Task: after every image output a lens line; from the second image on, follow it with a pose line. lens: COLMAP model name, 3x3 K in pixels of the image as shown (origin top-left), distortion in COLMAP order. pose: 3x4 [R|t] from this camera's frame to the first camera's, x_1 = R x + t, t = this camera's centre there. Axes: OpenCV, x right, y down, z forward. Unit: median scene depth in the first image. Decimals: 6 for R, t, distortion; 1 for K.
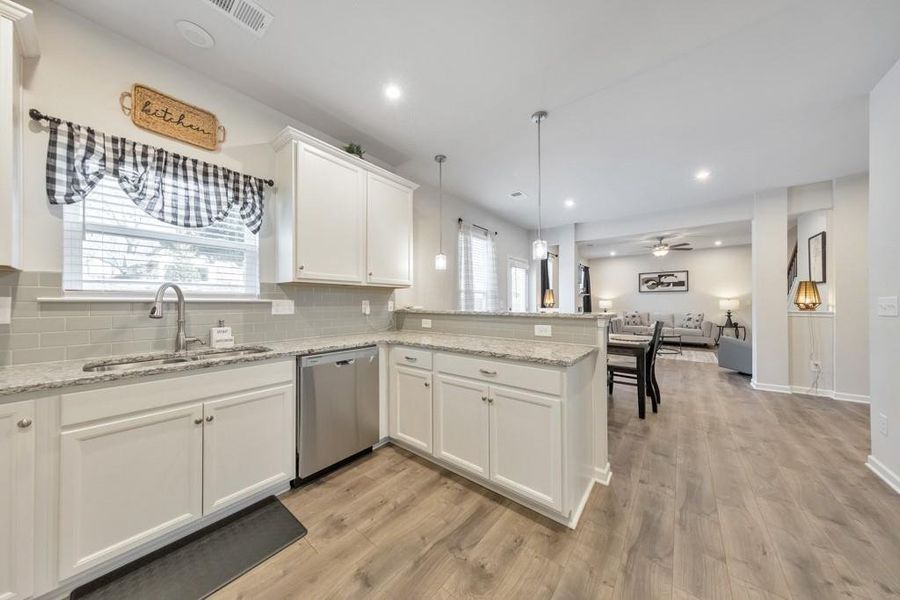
lens RADIAL K [[284.9, 0, 451.0], [0, 284.9, 302.9], [0, 0, 1]] dist [0.002239, 0.000047]
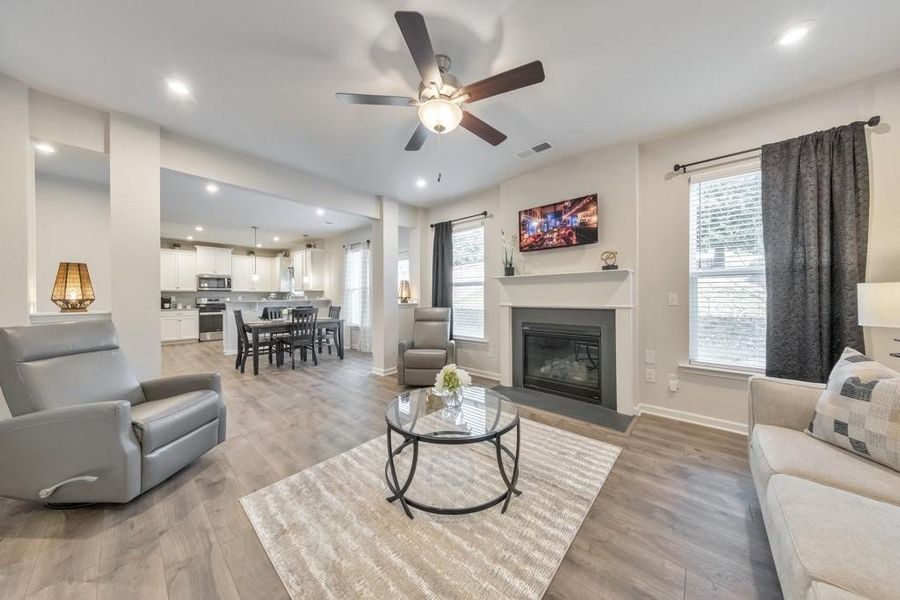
lens RADIAL K [[292.0, 0, 442.4], [0, 292.0, 295.9], [0, 0, 1]] dist [0.020815, 0.000014]
pose [[-0.072009, -0.001259, -0.997403, 1.028718], [0.005133, 0.999985, -0.001633, -0.001358], [0.997391, -0.005237, -0.072002, 1.028613]]
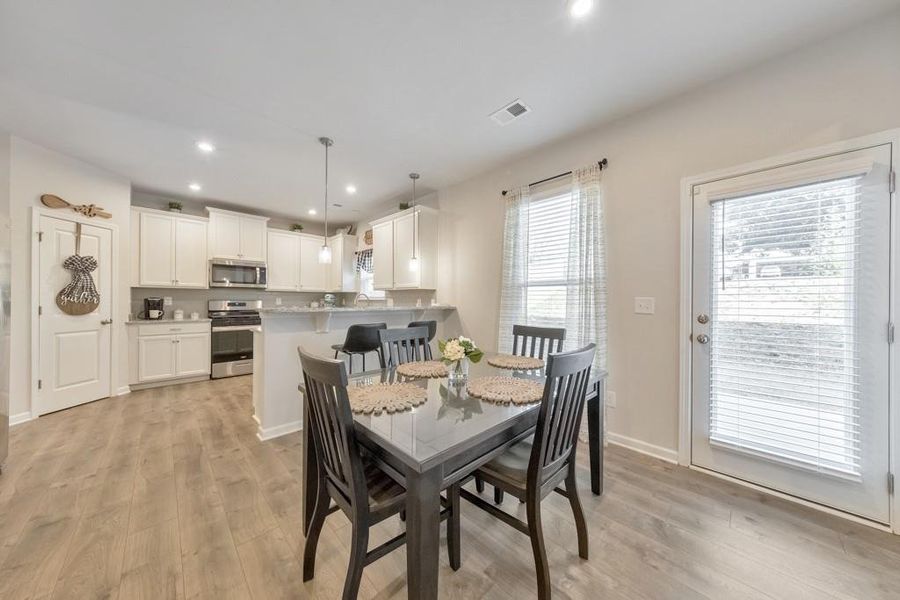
lens RADIAL K [[292.8, 0, 451.6], [0, 292.8, 302.8], [0, 0, 1]] dist [-0.000344, -0.000106]
pose [[-0.109569, 0.001201, -0.993978, 0.509082], [-0.004304, 0.999989, 0.001683, 0.001957], [0.993970, 0.004463, -0.109563, 0.576480]]
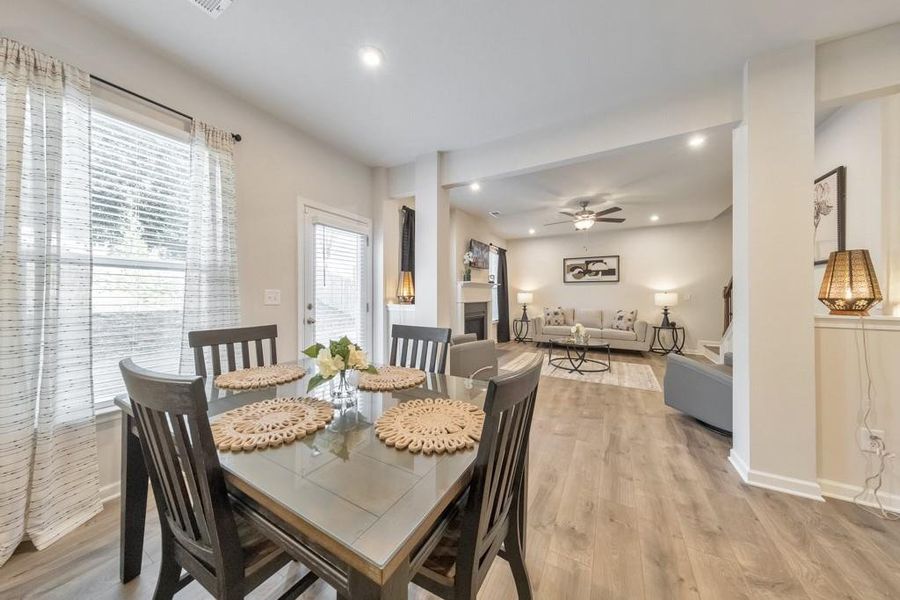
lens RADIAL K [[285.6, 0, 450.6], [0, 285.6, 293.5], [0, 0, 1]] dist [0.000124, -0.000013]
pose [[0.986863, 0.008415, 0.161340, 0.304236], [-0.007514, 0.999953, -0.006191, -0.000010], [-0.161384, 0.004898, 0.986879, 0.368226]]
